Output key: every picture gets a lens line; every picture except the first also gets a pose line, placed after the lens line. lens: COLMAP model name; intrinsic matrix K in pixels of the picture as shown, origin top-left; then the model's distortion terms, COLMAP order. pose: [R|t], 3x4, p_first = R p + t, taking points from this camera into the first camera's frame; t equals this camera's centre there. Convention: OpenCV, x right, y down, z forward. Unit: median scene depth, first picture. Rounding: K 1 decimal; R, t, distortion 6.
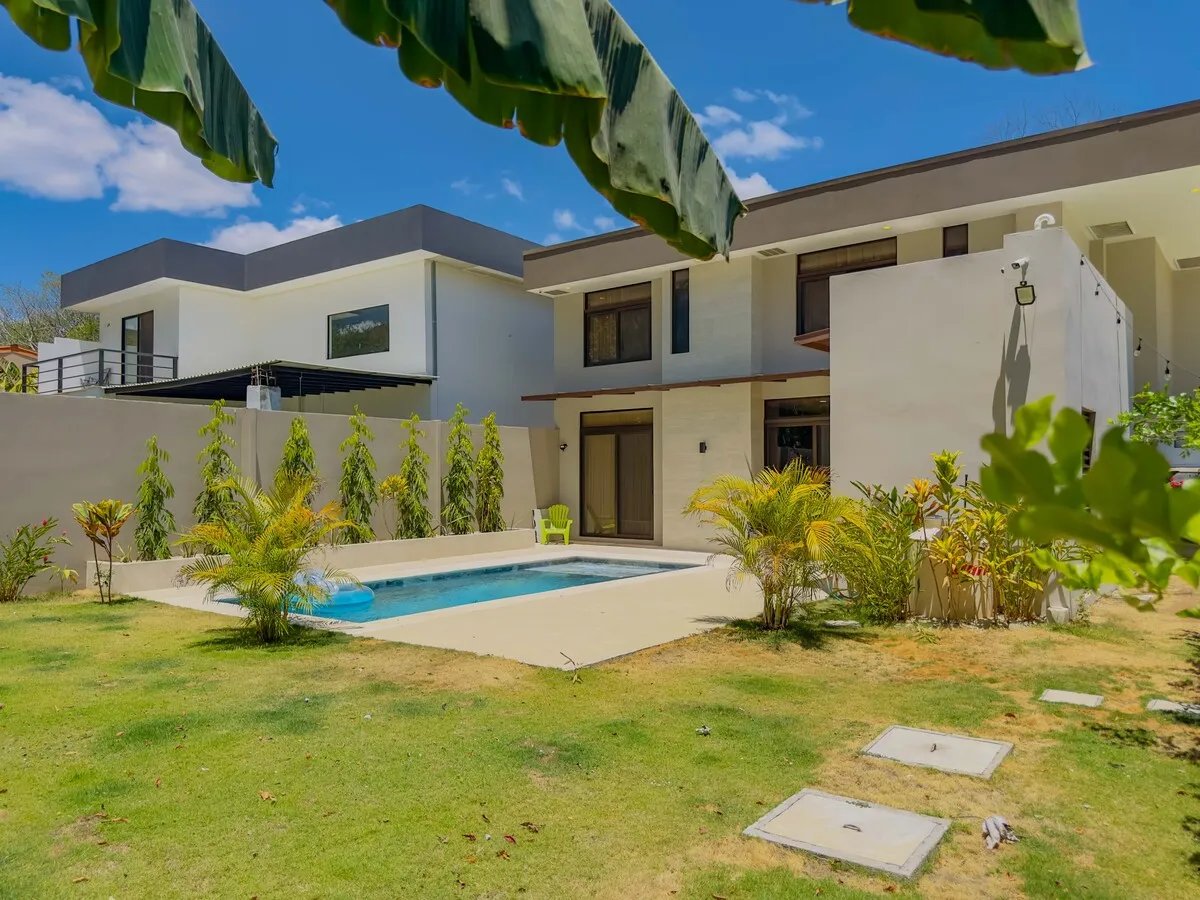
lens RADIAL K [[862.0, 0, 625.7], [0, 862.0, 454.9], [0, 0, 1]] dist [0.047343, -0.049850]
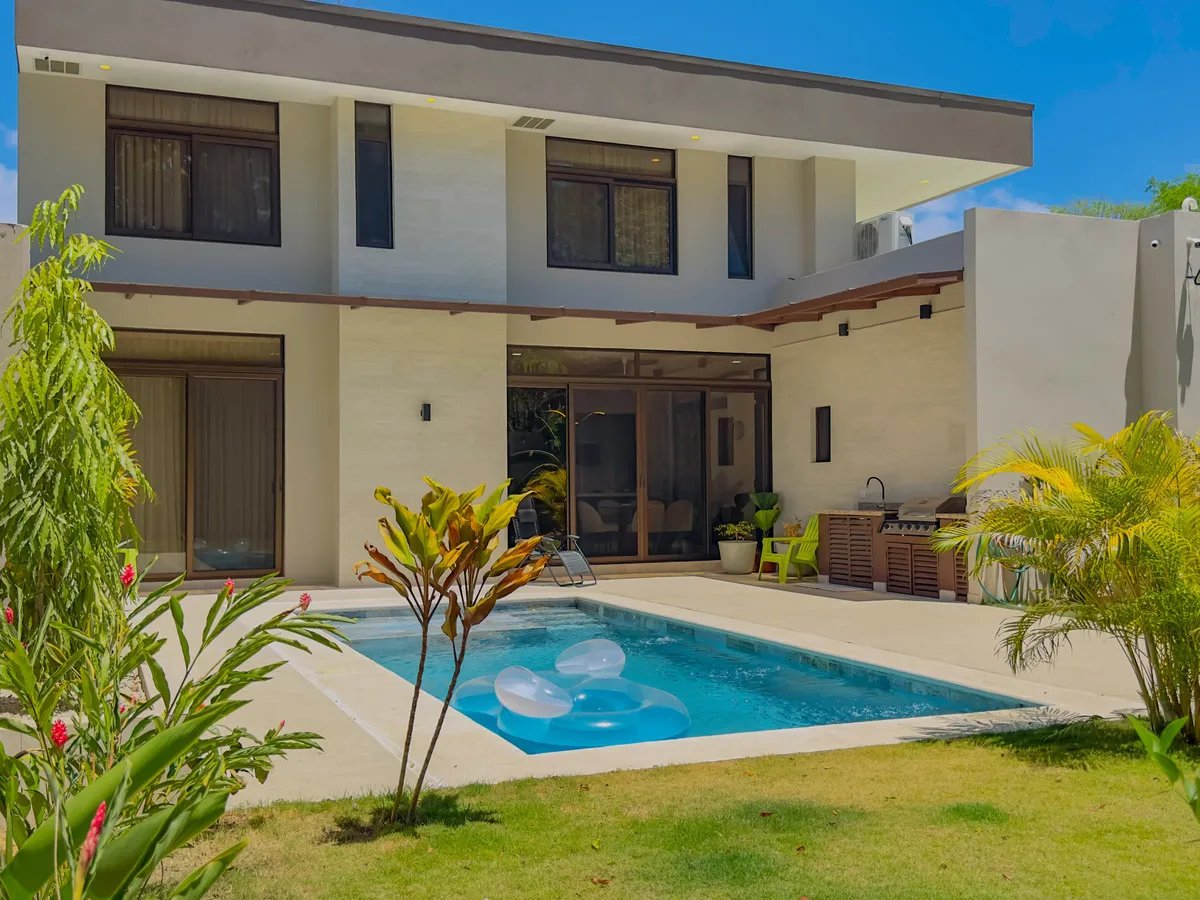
lens RADIAL K [[1230.4, 0, 600.0], [0, 1230.4, 450.0], [0, 0, 1]] dist [0.009376, -0.003427]
pose [[0.520536, 0.021839, 0.853560, -0.557183], [-0.037694, 0.999286, -0.002580, 0.015884], [-0.853007, -0.030831, 0.520988, 0.422214]]
